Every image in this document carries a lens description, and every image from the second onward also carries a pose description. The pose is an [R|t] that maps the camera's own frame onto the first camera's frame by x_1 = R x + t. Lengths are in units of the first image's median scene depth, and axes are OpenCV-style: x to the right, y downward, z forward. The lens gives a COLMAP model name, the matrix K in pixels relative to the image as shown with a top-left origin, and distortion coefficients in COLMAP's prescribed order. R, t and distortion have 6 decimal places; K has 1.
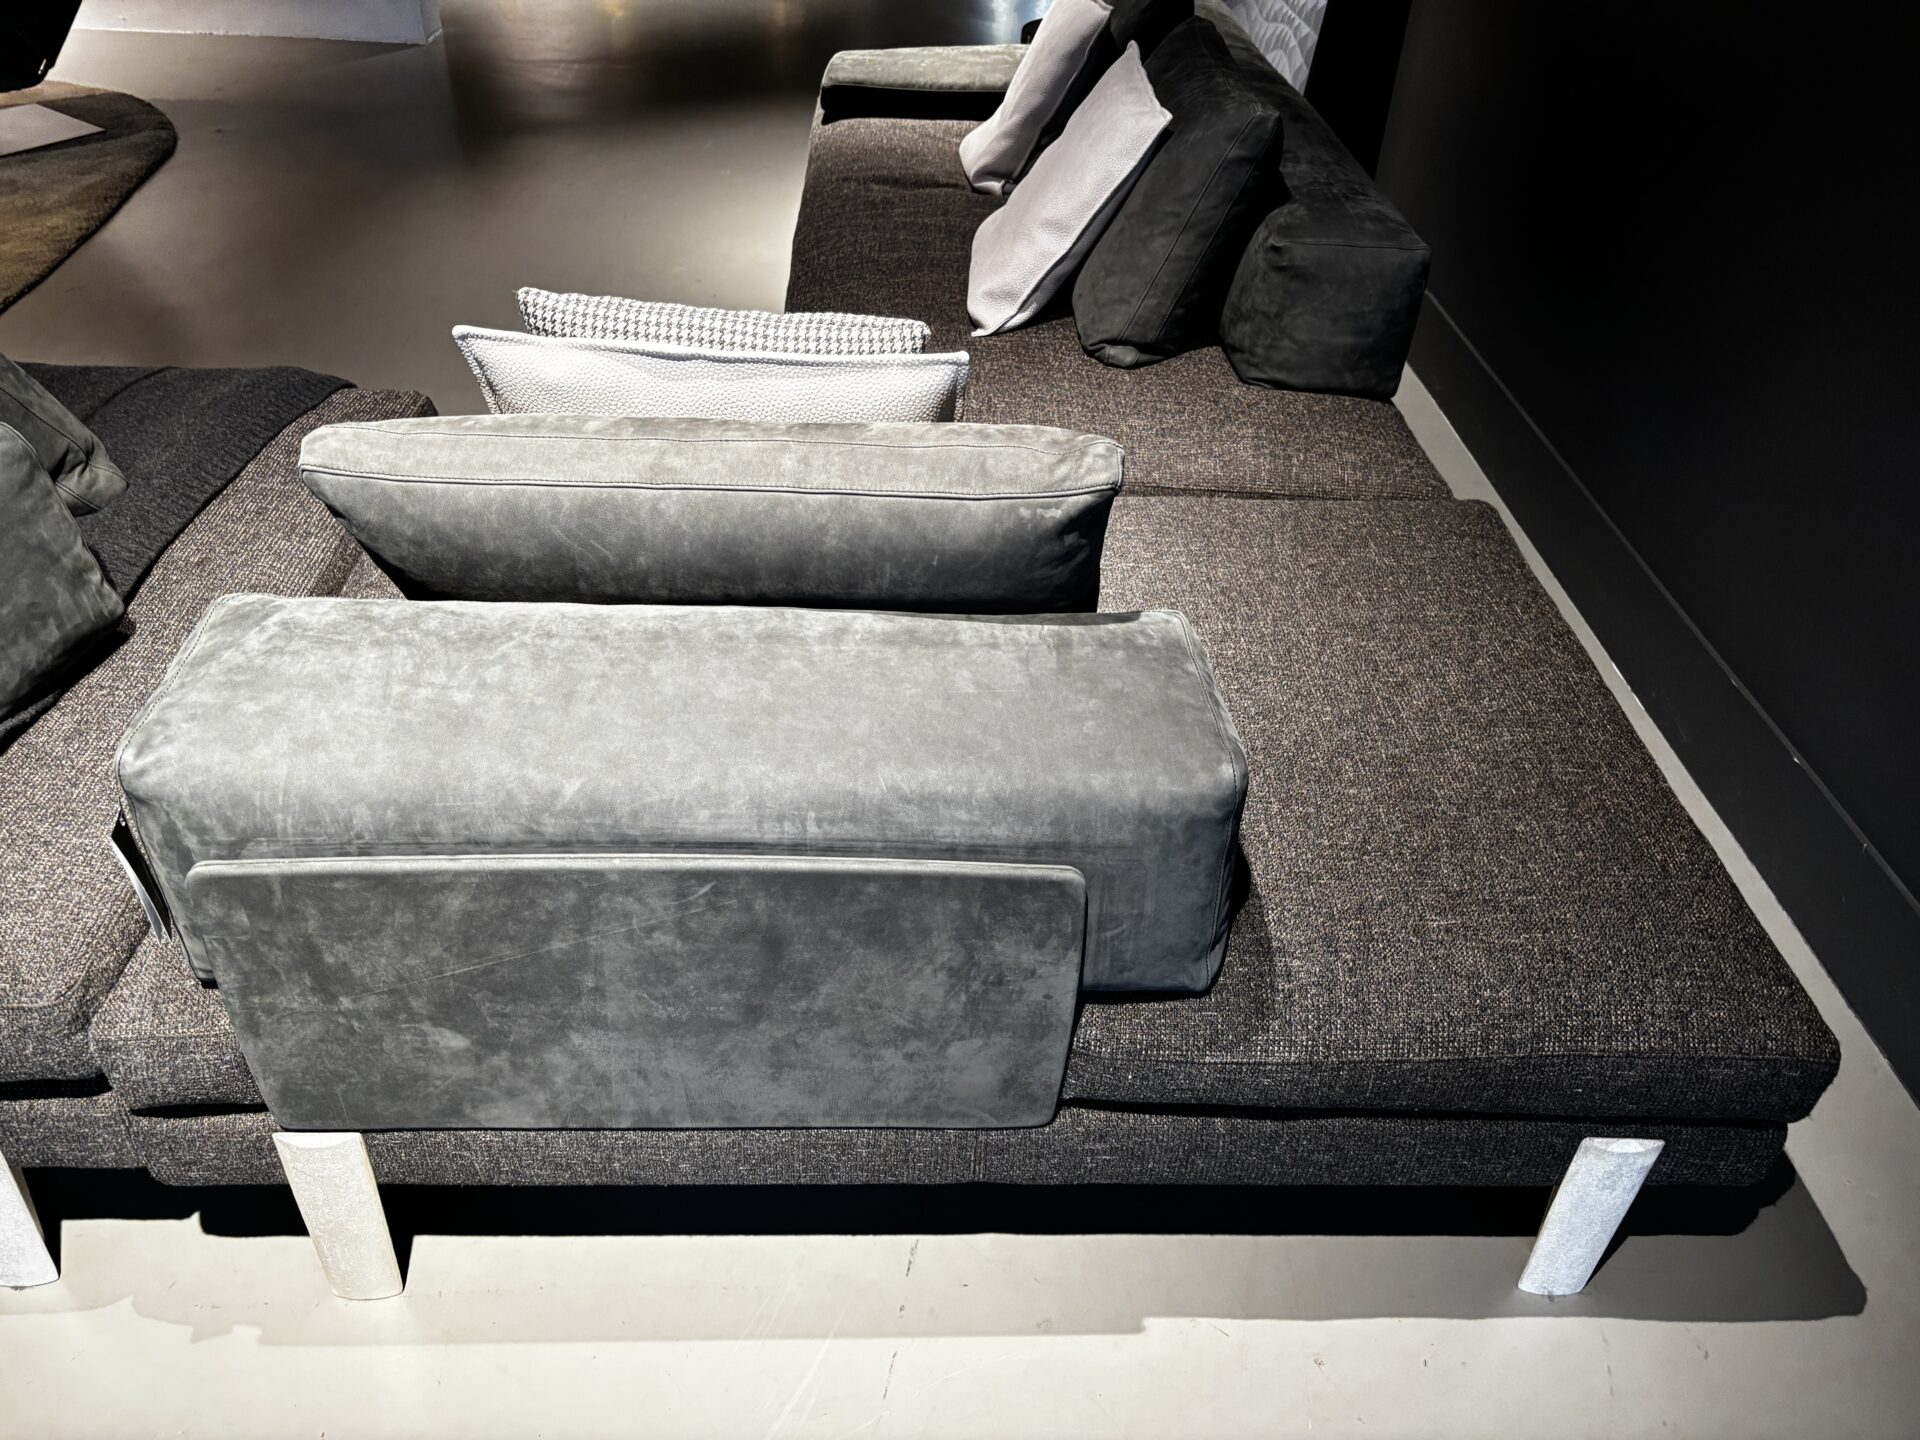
lens RADIAL K [[1453.1, 0, 952.4], [0, 1453.1, 707.2], [0, 0, 1]] dist [0.000026, -0.000079]
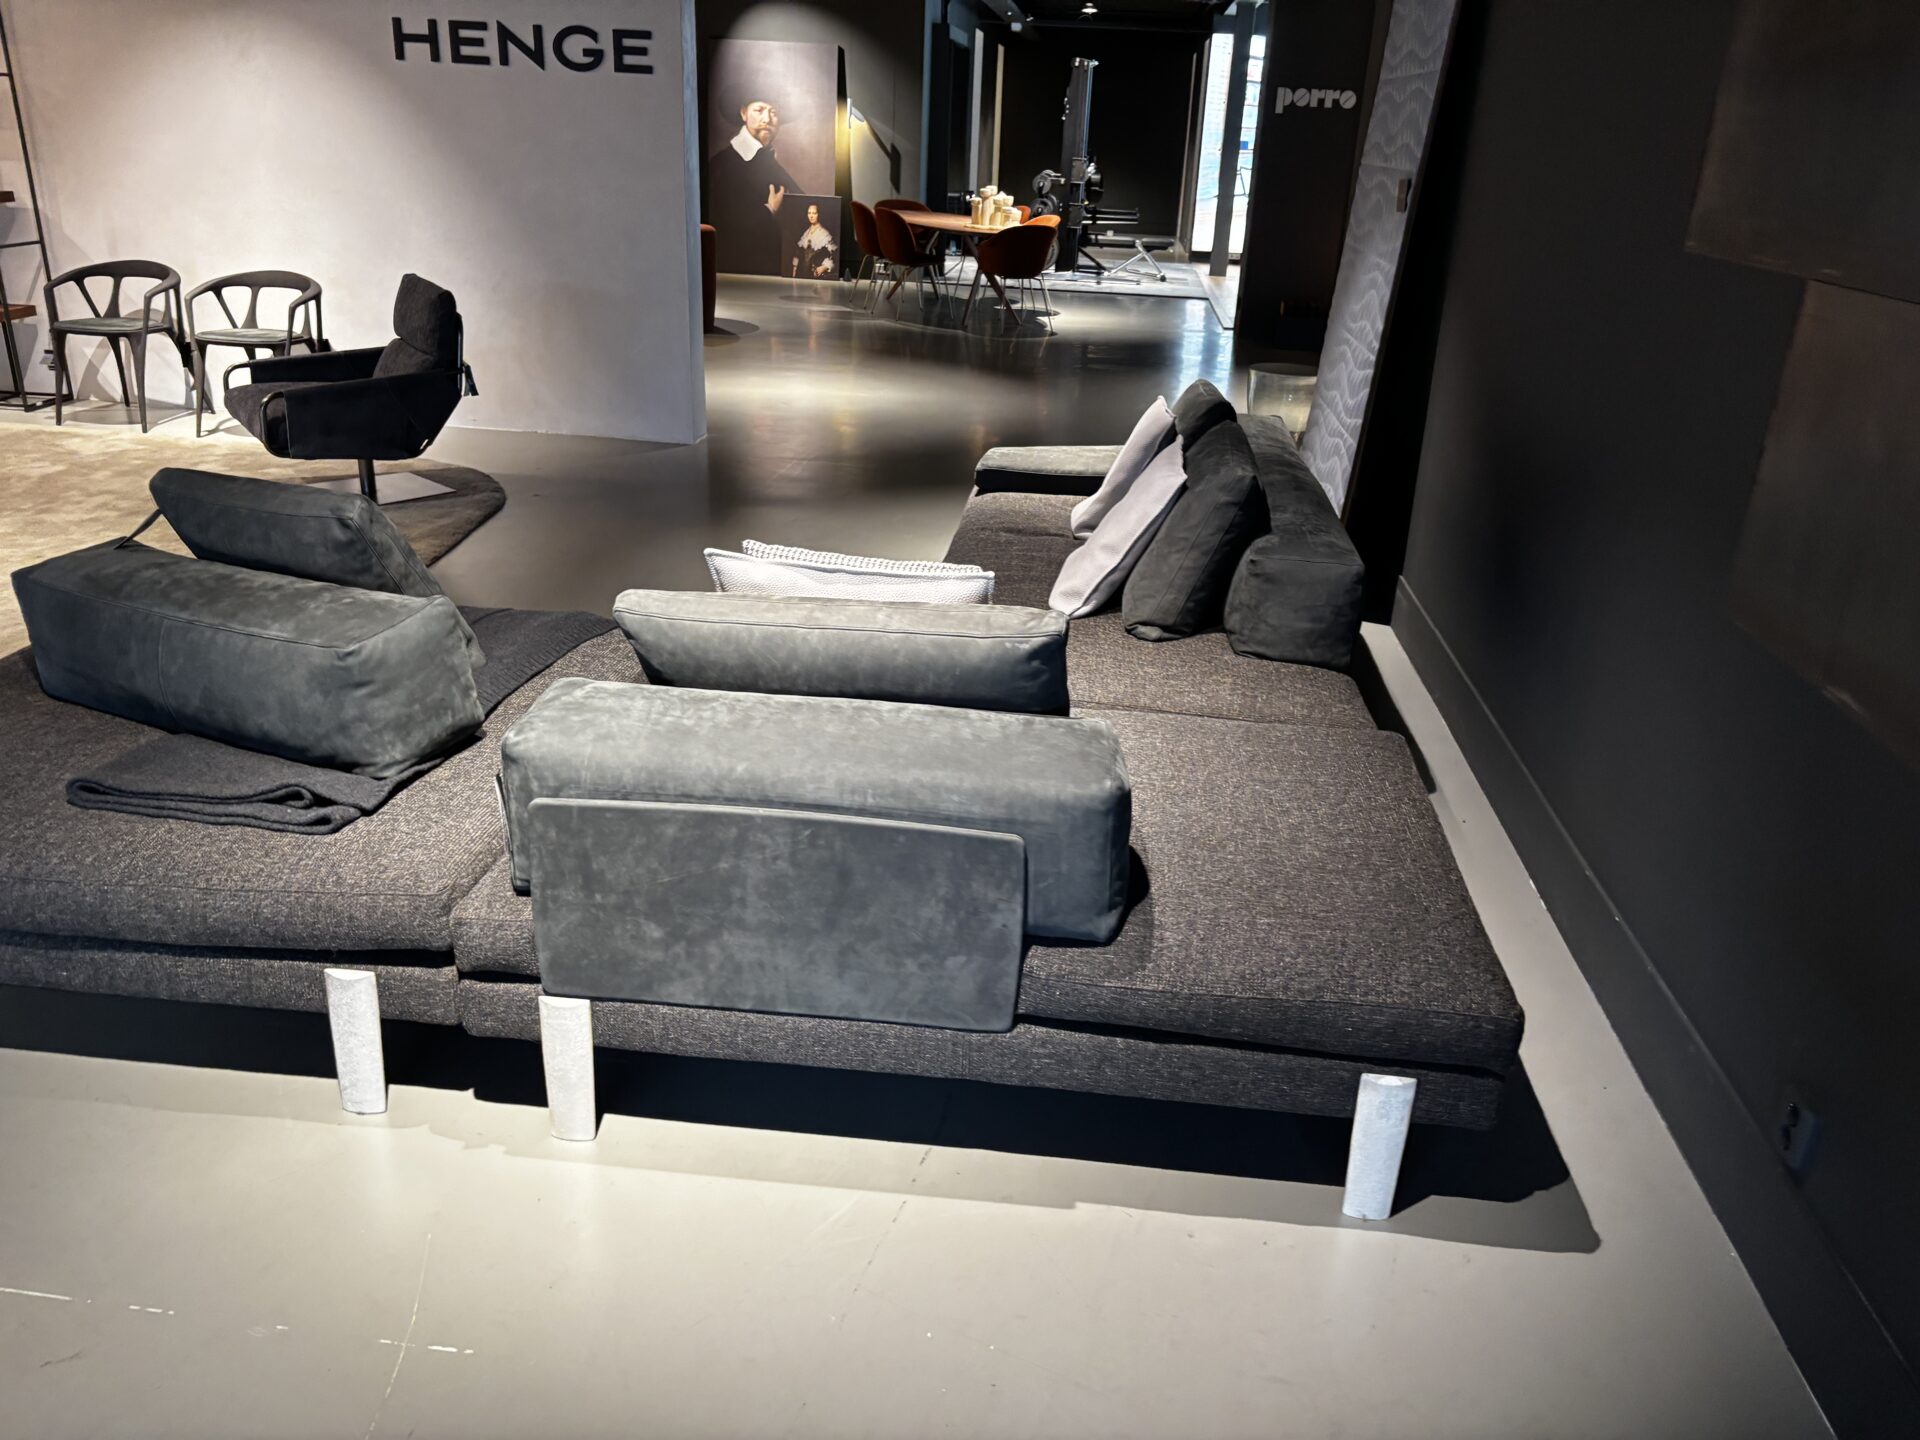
lens RADIAL K [[1448.8, 0, 973.9], [0, 1448.8, 716.4], [0, 0, 1]] dist [0.035012, -0.046699]
pose [[0.992053, 0.046745, -0.116816, 0.203029], [-0.075799, 0.963077, -0.258336, 0.380398], [0.100427, 0.265137, 0.958967, -0.627101]]
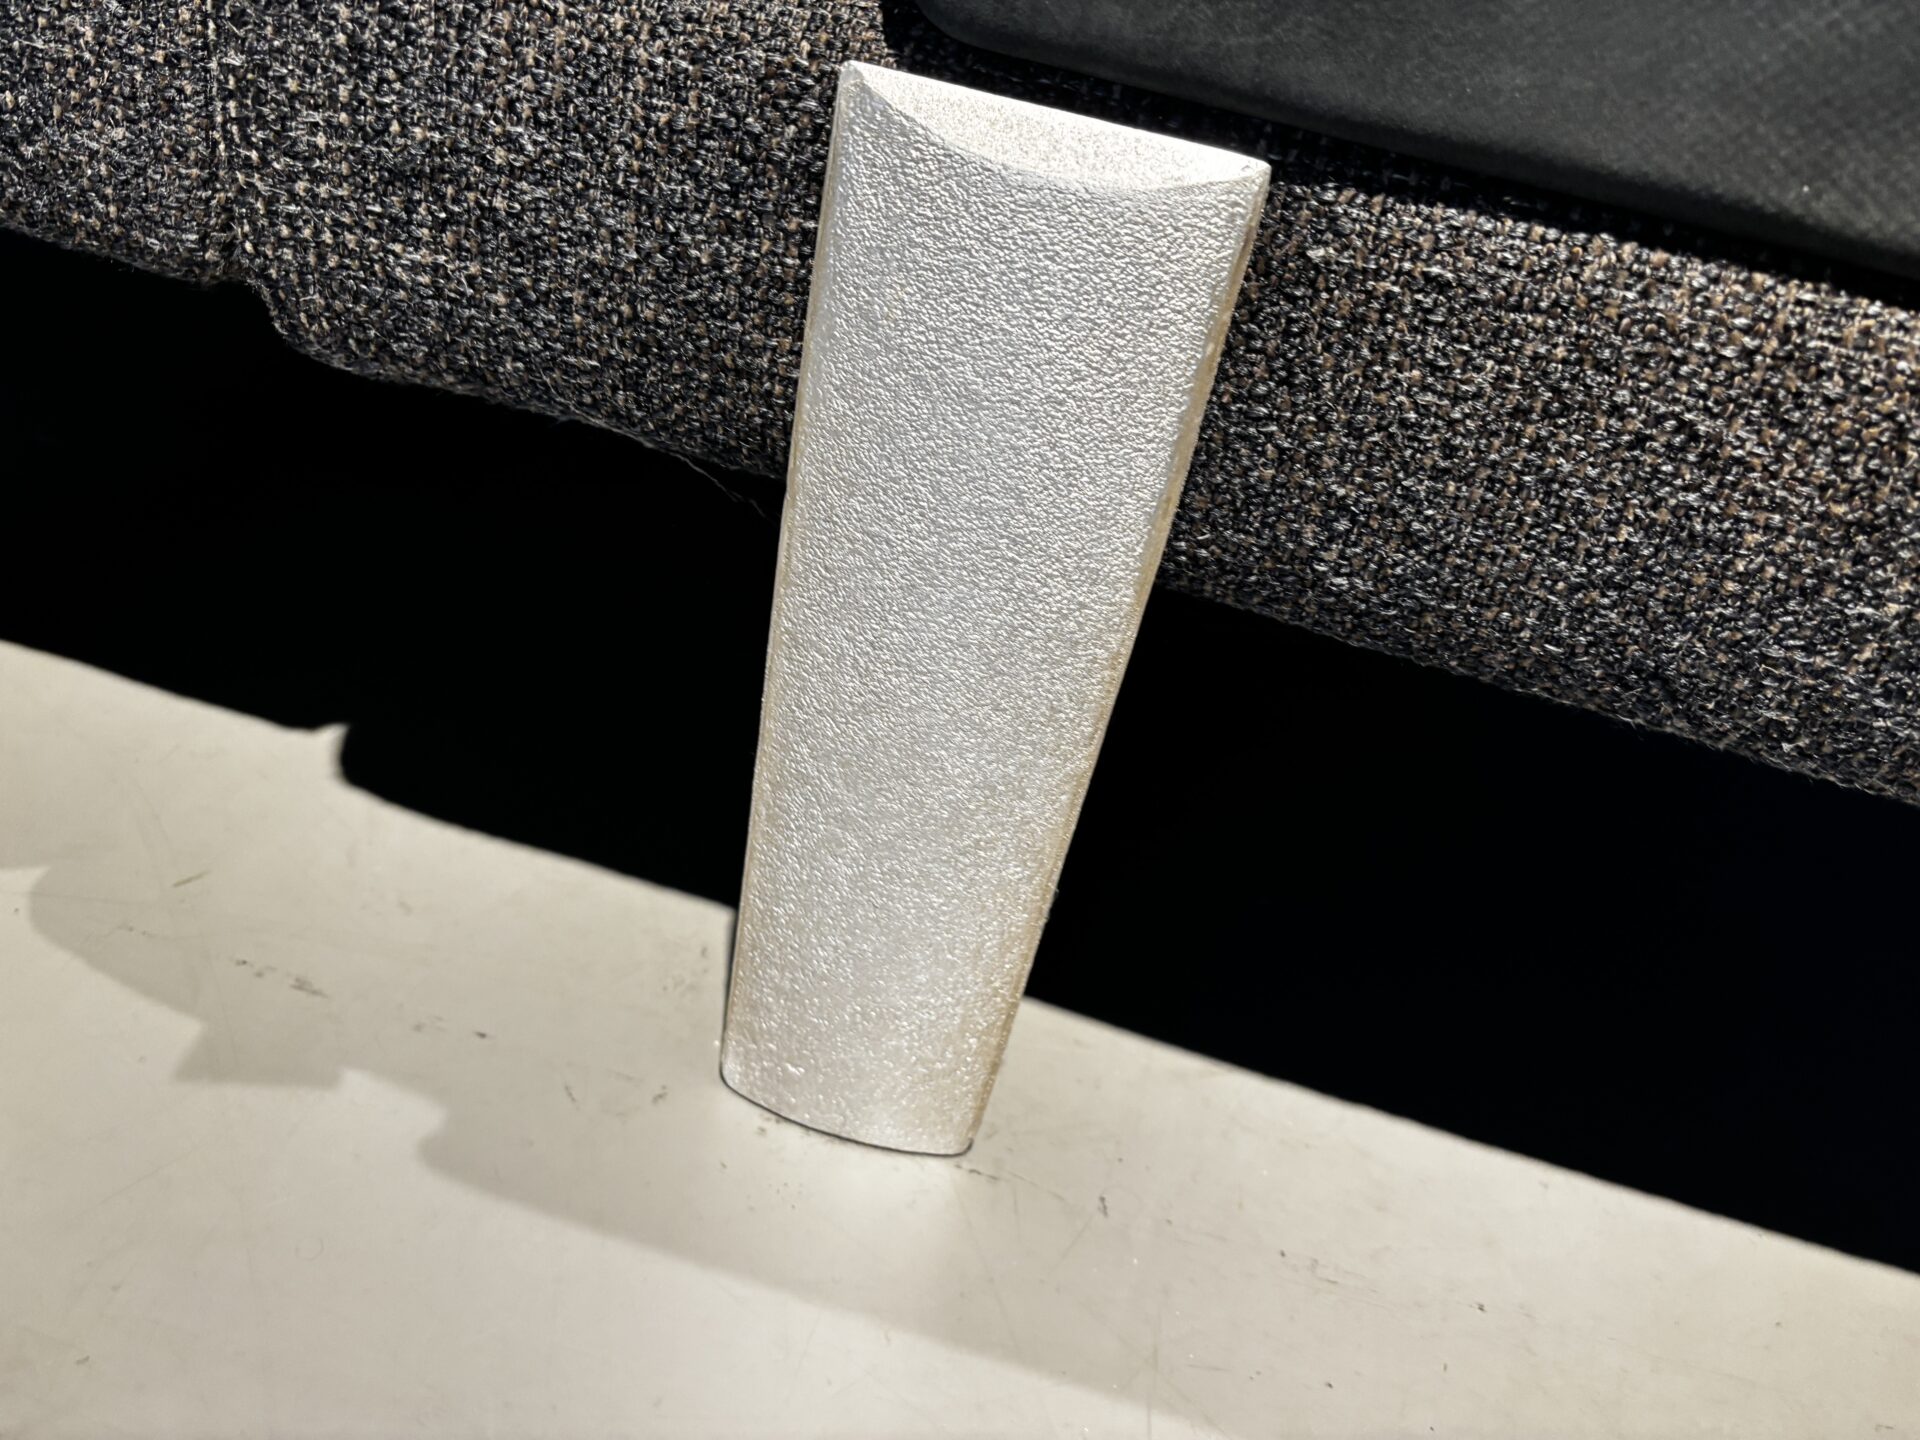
lens RADIAL K [[1441.6, 0, 979.4], [0, 1441.6, 723.4], [0, 0, 1]] dist [0.035510, -0.080327]
pose [[0.957039, 0.255937, -0.136283, -0.405958], [-0.269060, 0.959062, -0.088357, 0.394674], [0.108090, 0.121230, 0.986722, 0.829772]]
